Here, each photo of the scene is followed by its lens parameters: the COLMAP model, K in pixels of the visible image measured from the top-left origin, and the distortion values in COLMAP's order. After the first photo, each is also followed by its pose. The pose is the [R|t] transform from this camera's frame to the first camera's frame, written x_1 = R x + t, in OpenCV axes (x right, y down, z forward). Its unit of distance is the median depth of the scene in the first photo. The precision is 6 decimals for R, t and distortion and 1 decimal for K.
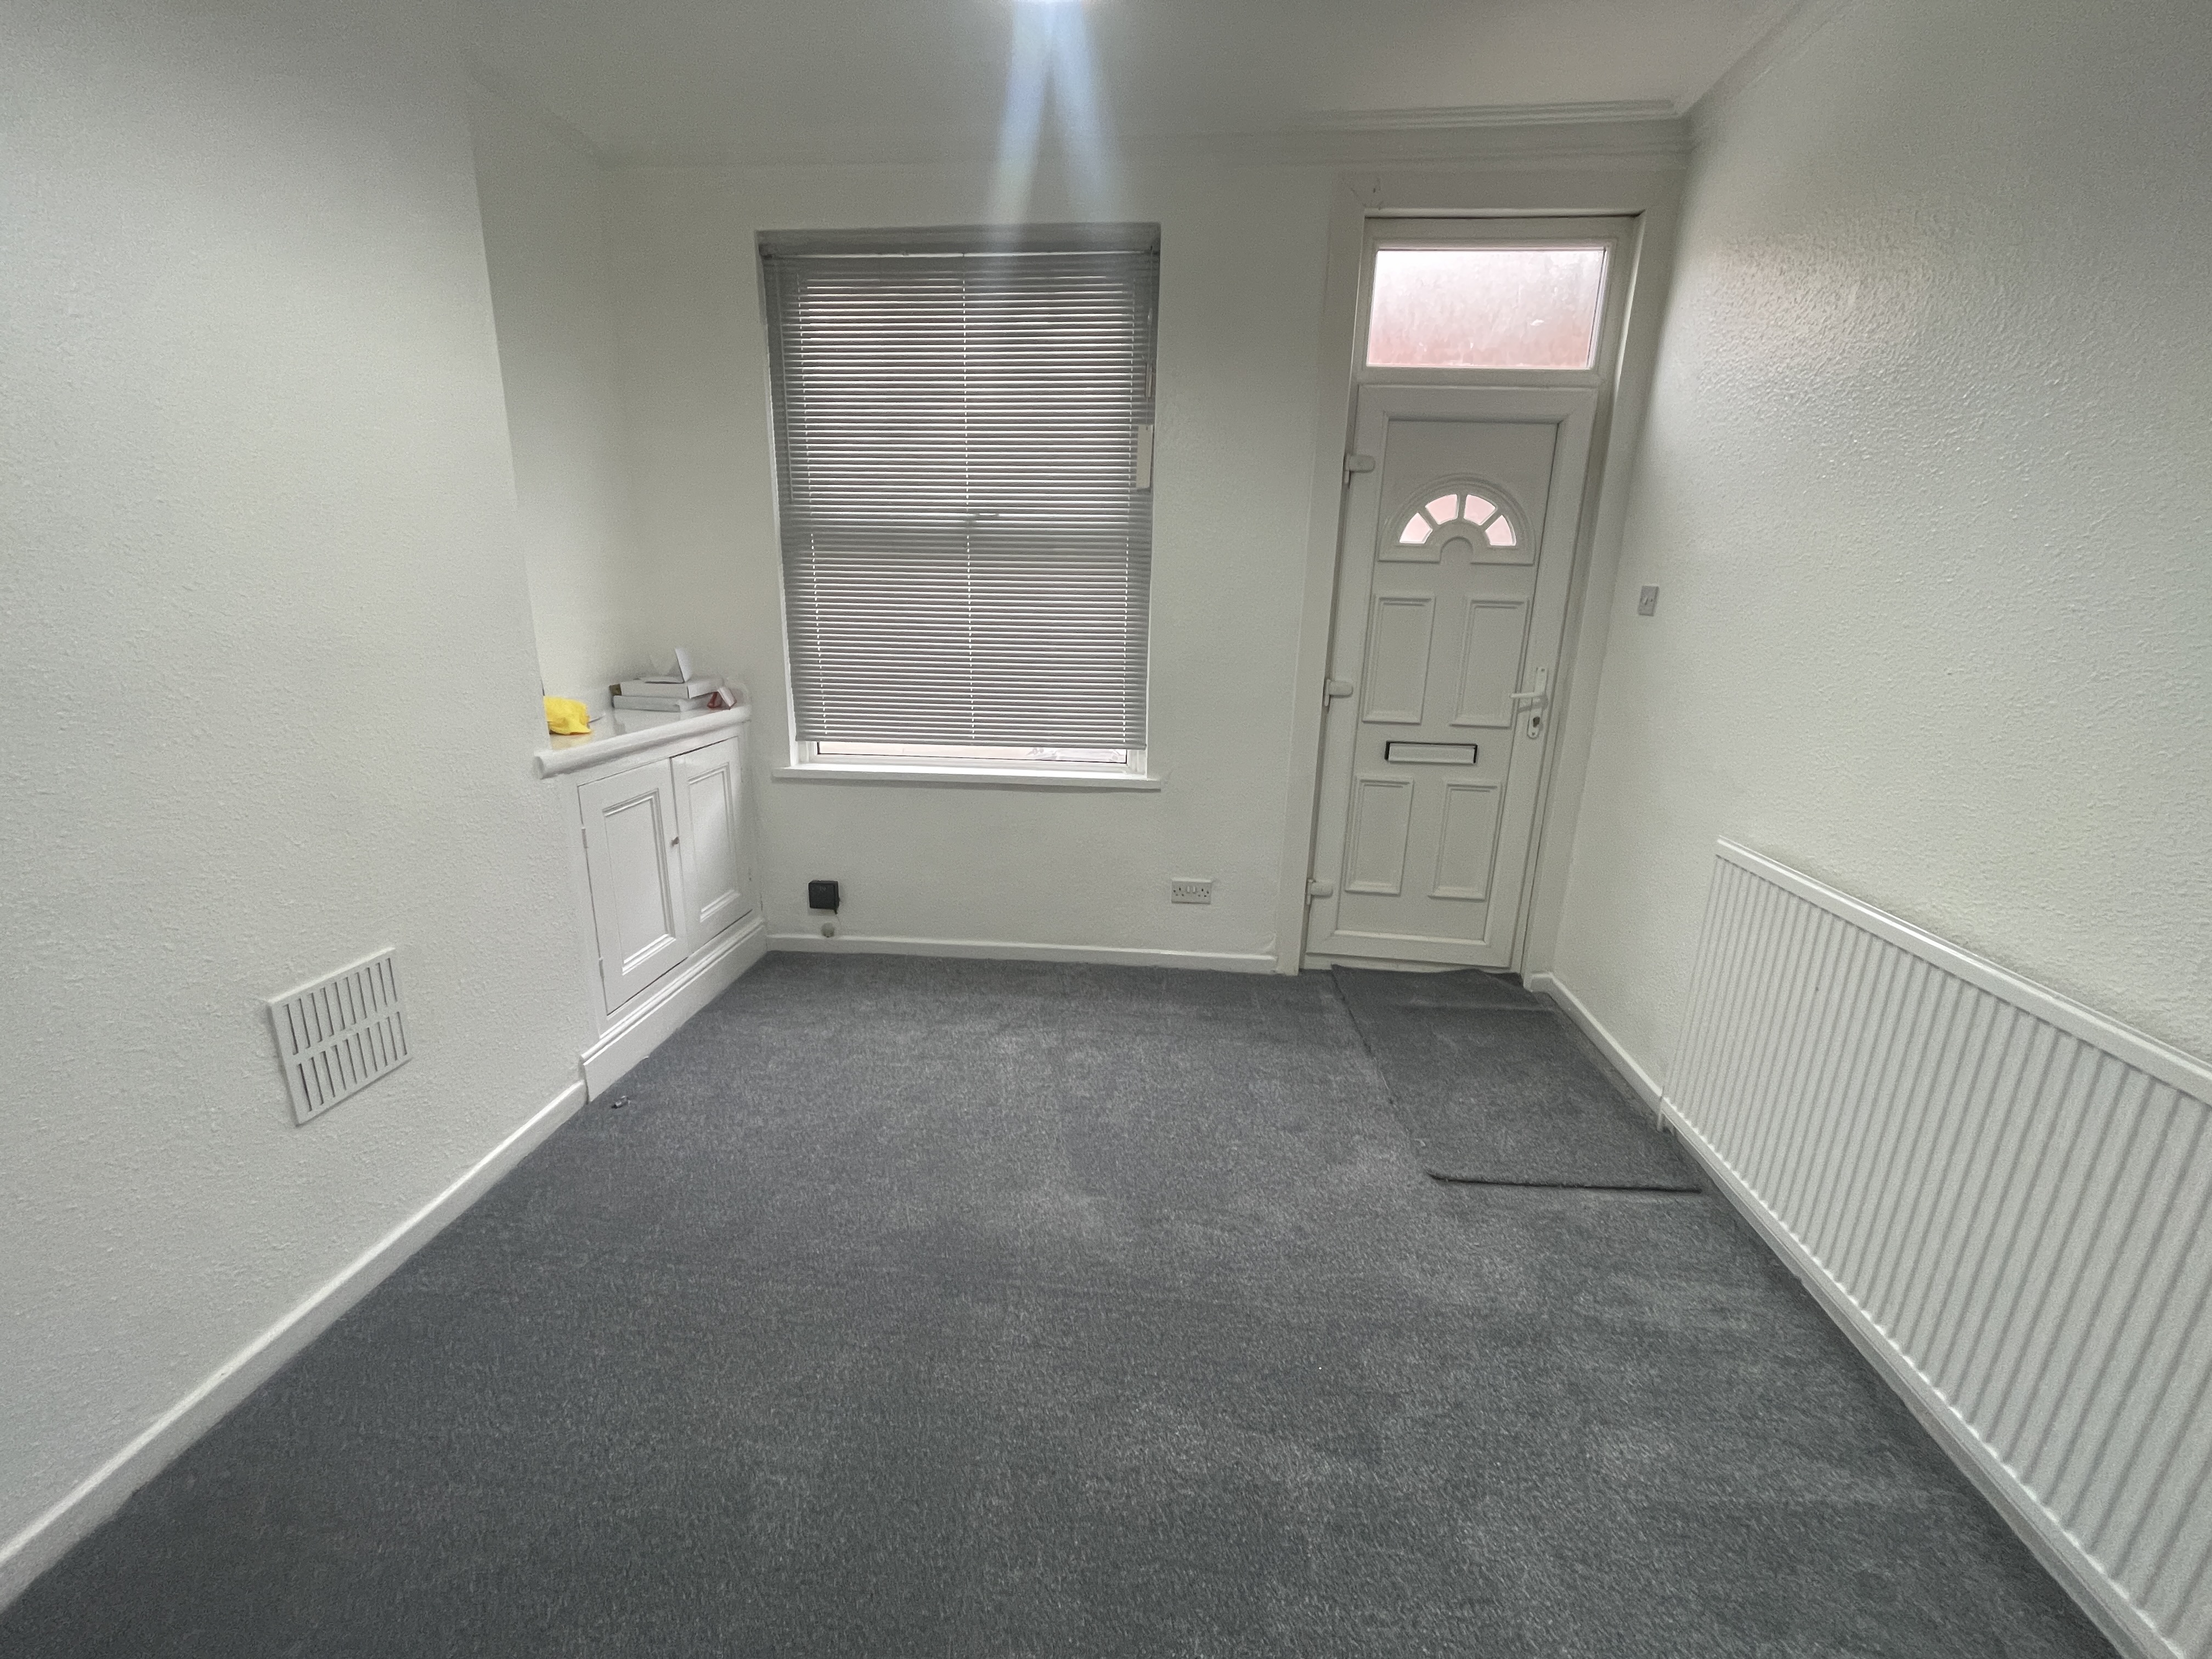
lens RADIAL K [[896.8, 0, 1105.8], [0, 896.8, 824.8], [0, 0, 1]] dist [0.003699, 0.000091]
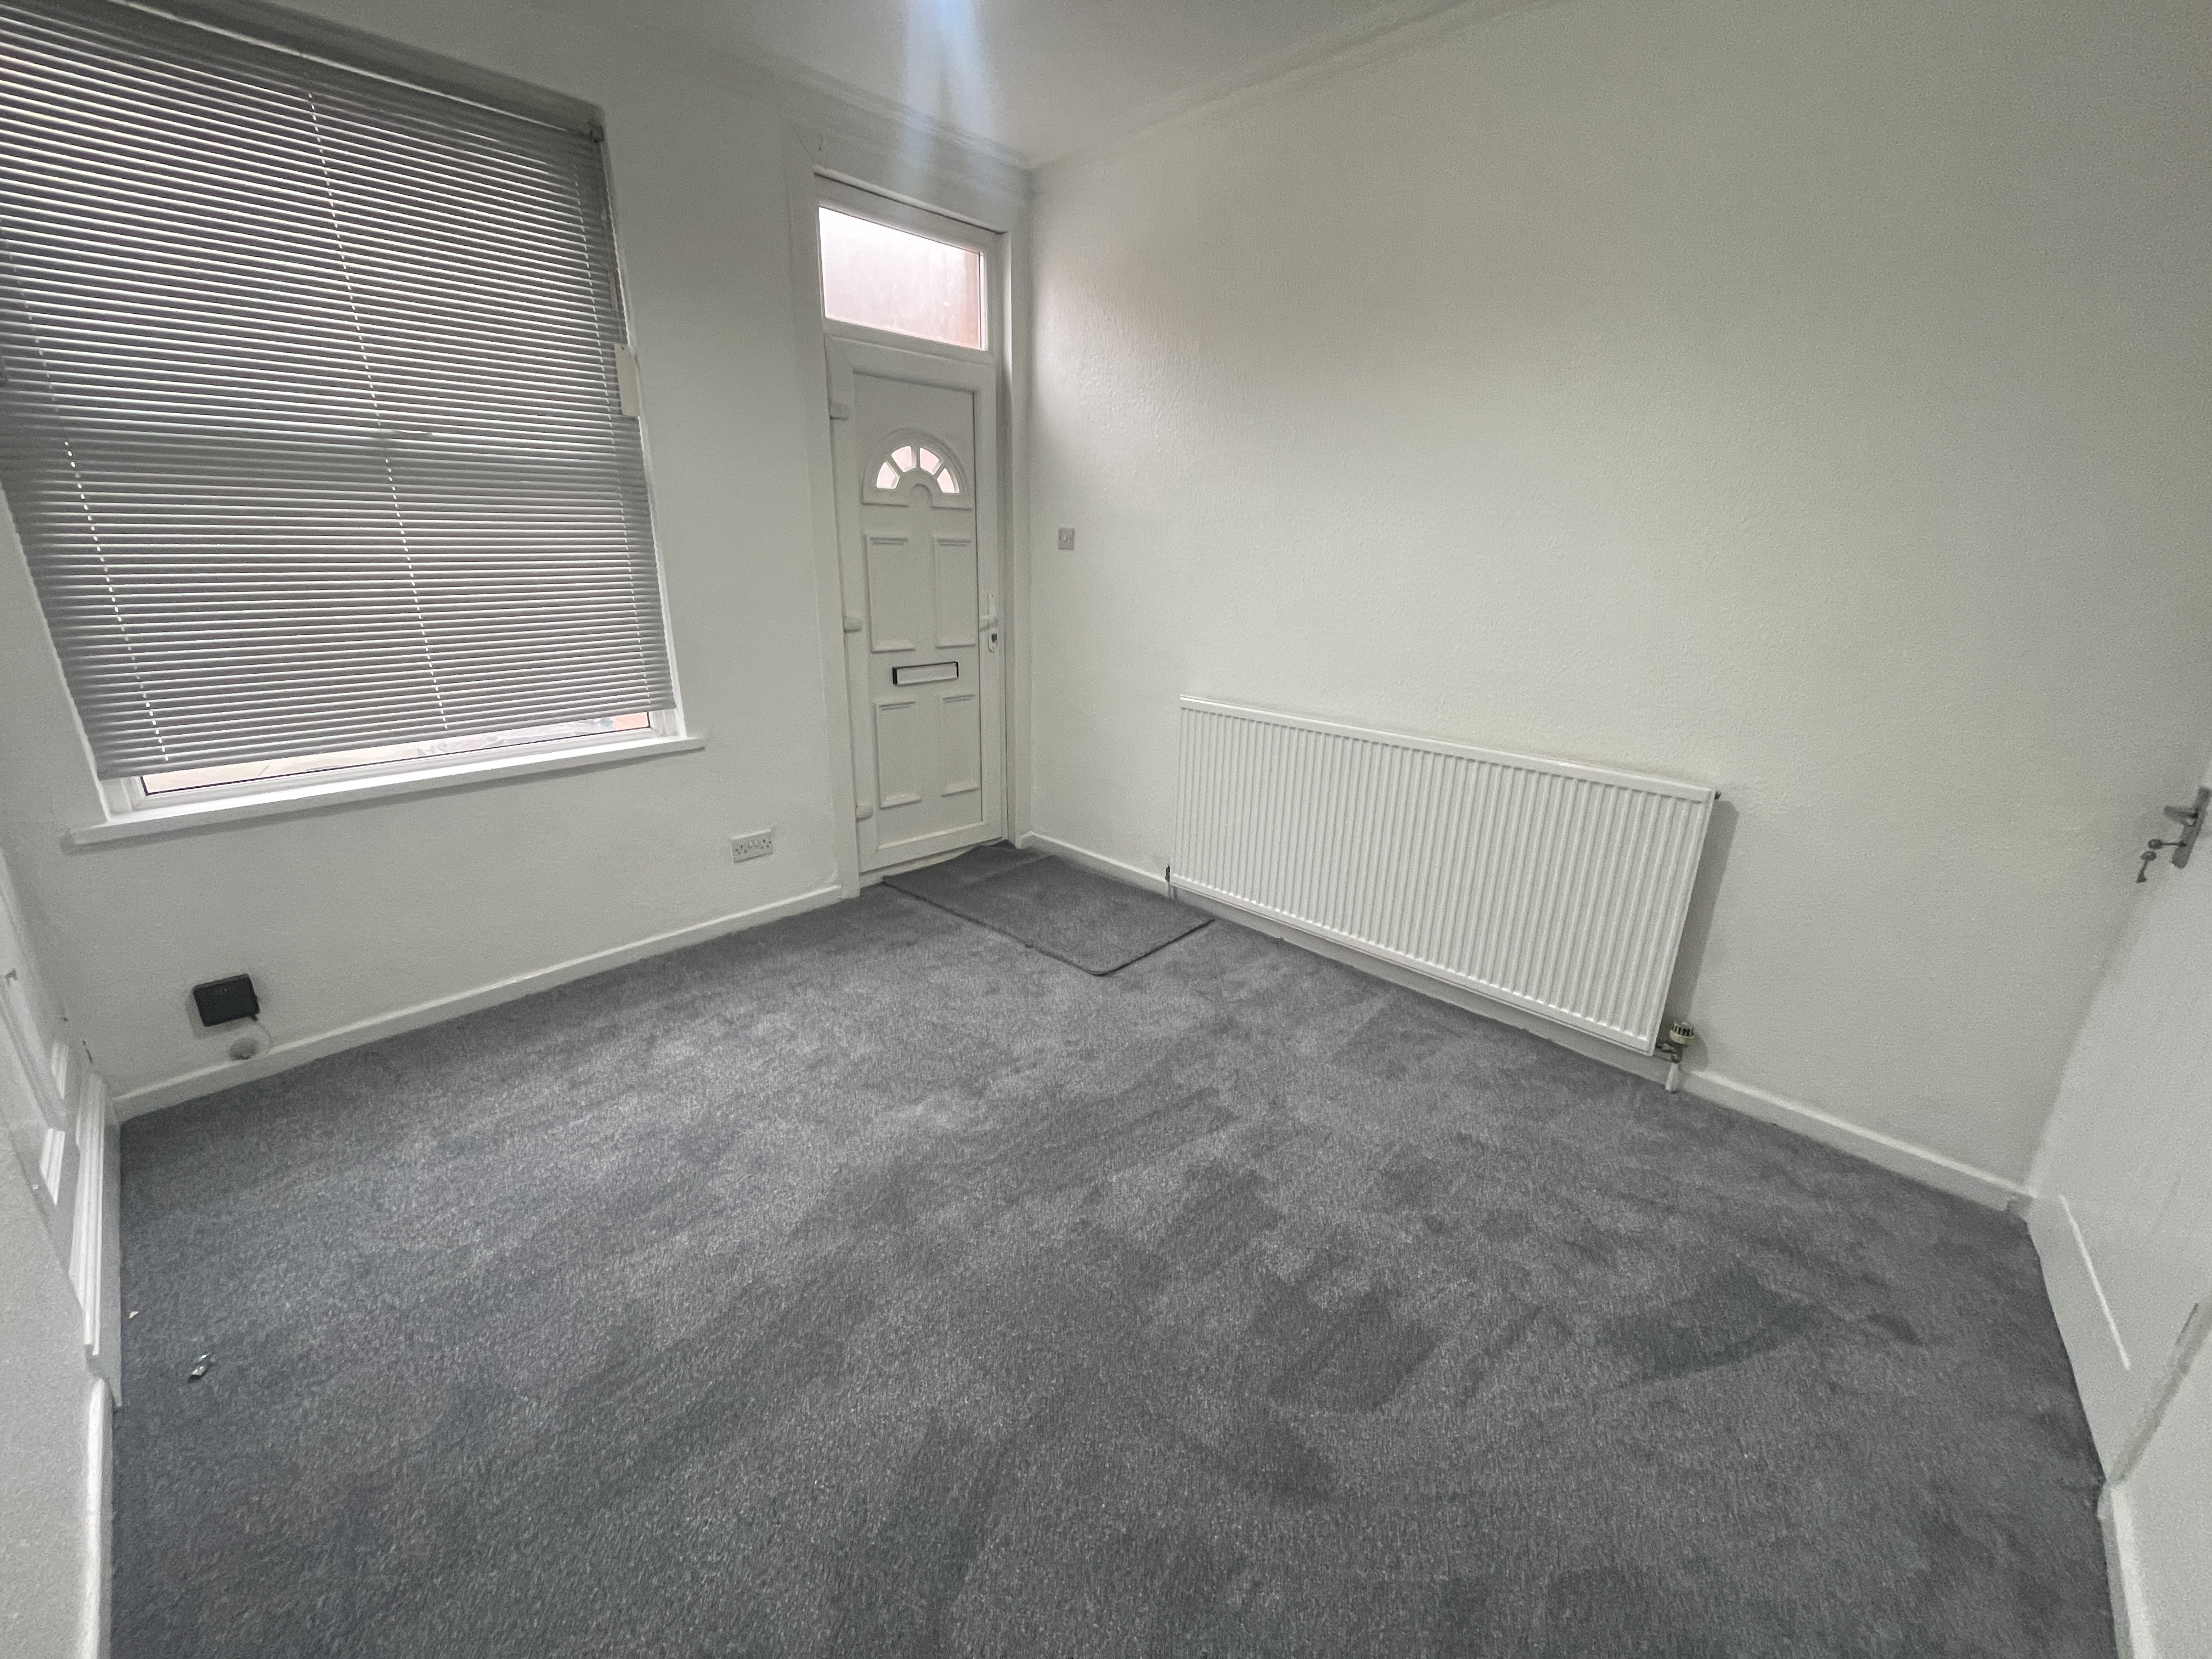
lens RADIAL K [[896.8, 0, 1095.3], [0, 896.8, 829.6], [0, 0, 1]] dist [0.003699, 0.000091]
pose [[0.631952, -0.249099, 0.733884, -0.415865], [0.200344, 0.967259, 0.155795, -0.022042], [-0.748664, 0.048574, 0.661167, 0.077792]]
